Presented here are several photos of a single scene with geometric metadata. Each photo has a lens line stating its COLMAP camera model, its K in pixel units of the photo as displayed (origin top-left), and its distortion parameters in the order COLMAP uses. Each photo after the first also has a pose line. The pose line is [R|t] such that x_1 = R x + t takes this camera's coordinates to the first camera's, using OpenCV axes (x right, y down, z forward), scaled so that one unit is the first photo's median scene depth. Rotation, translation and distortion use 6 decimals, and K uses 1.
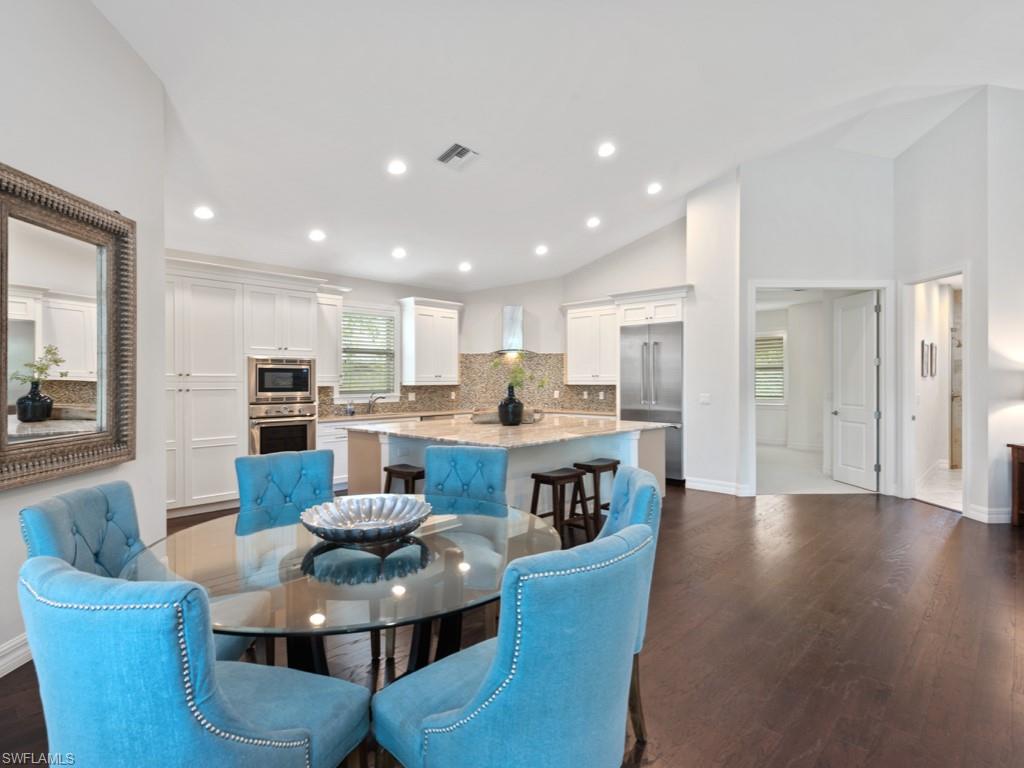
lens RADIAL K [[534.7, 0, 512.0], [0, 534.7, 384.0], [0, 0, 1]] dist [0.000792, -0.000060]
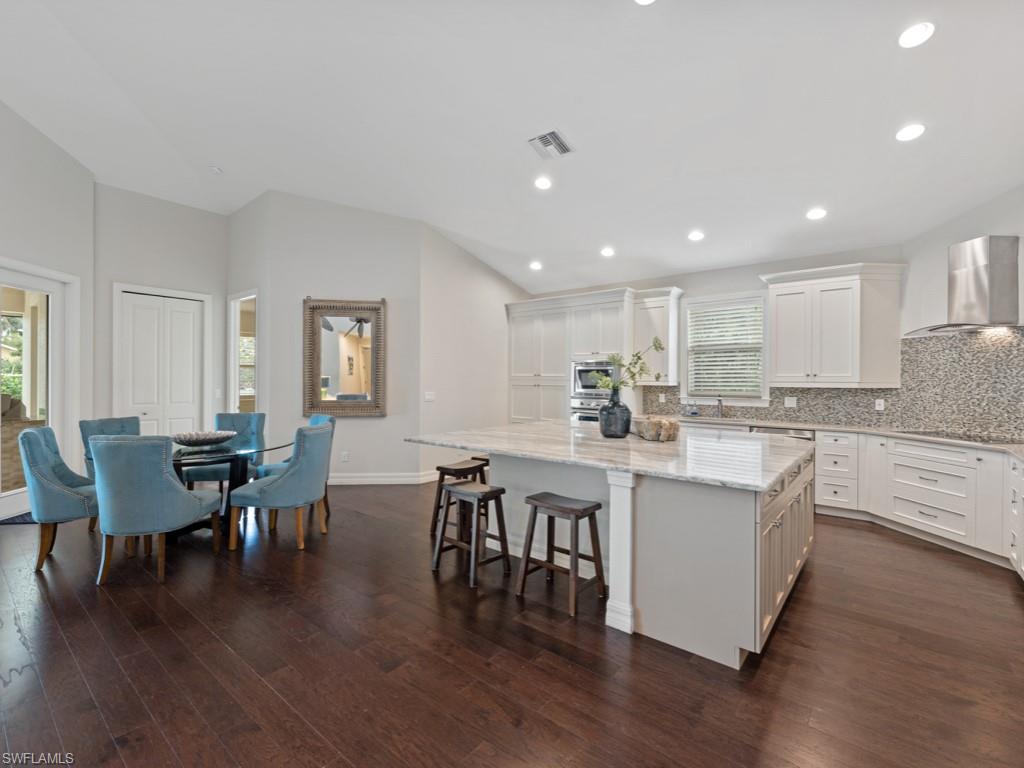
lens RADIAL K [[464.4, 0, 511.7], [0, 464.4, 382.2], [0, 0, 1]] dist [0.022553, -0.011656]
pose [[0.069775, 0.008374, -0.997528, 0.514358], [-0.013846, 0.999877, 0.007425, -0.004807], [0.997467, 0.013293, 0.069883, 0.620453]]
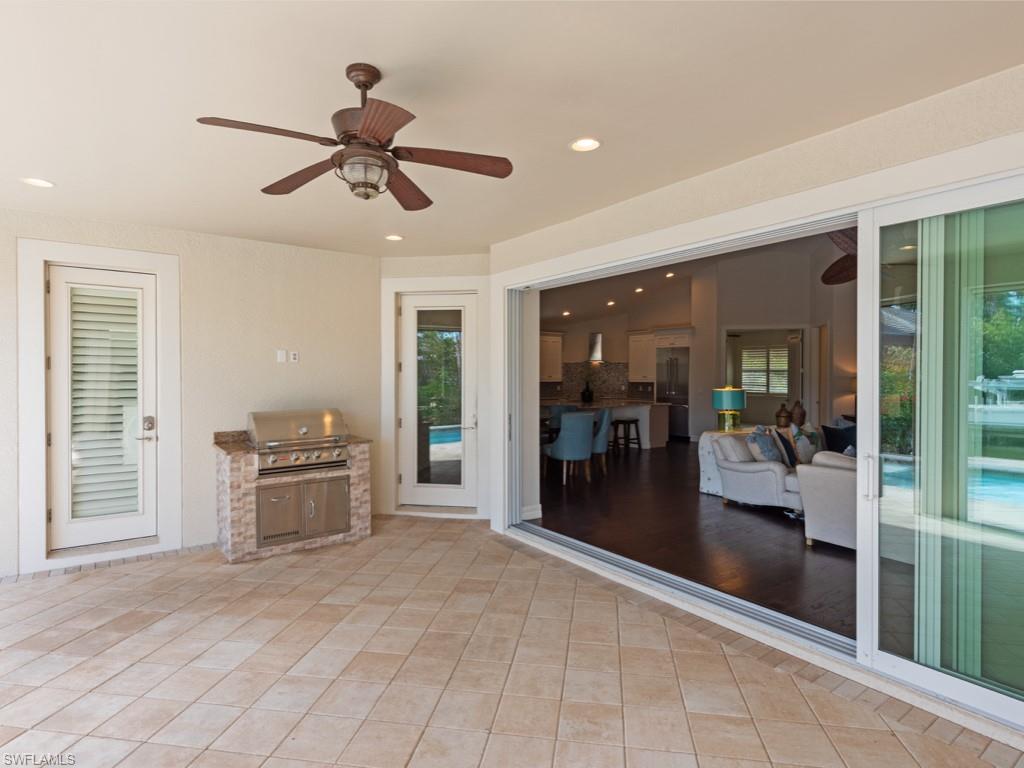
lens RADIAL K [[548.5, 0, 512.0], [0, 548.5, 384.0], [0, 0, 1]] dist [0.015130, -0.001411]
pose [[0.980966, 0.010870, -0.193873, 0.091834], [-0.009487, 0.999922, 0.008064, -0.003263], [0.193946, -0.006072, 0.980993, -0.822495]]
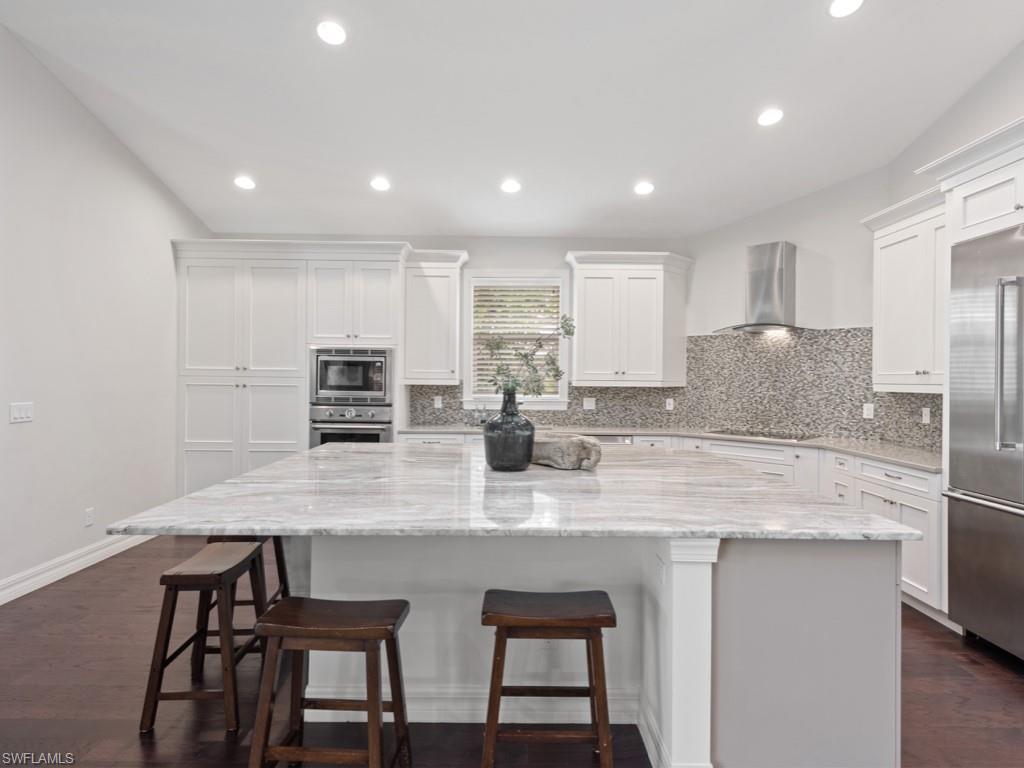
lens RADIAL K [[570.9, 0, 512.0], [0, 570.9, 384.0], [0, 0, 1]] dist [0.018580, -0.000363]
pose [[0.686391, 0.015878, -0.727060, 0.296855], [-0.016785, 0.999841, 0.005989, -0.003577], [0.727039, 0.008093, 0.686548, 0.496303]]
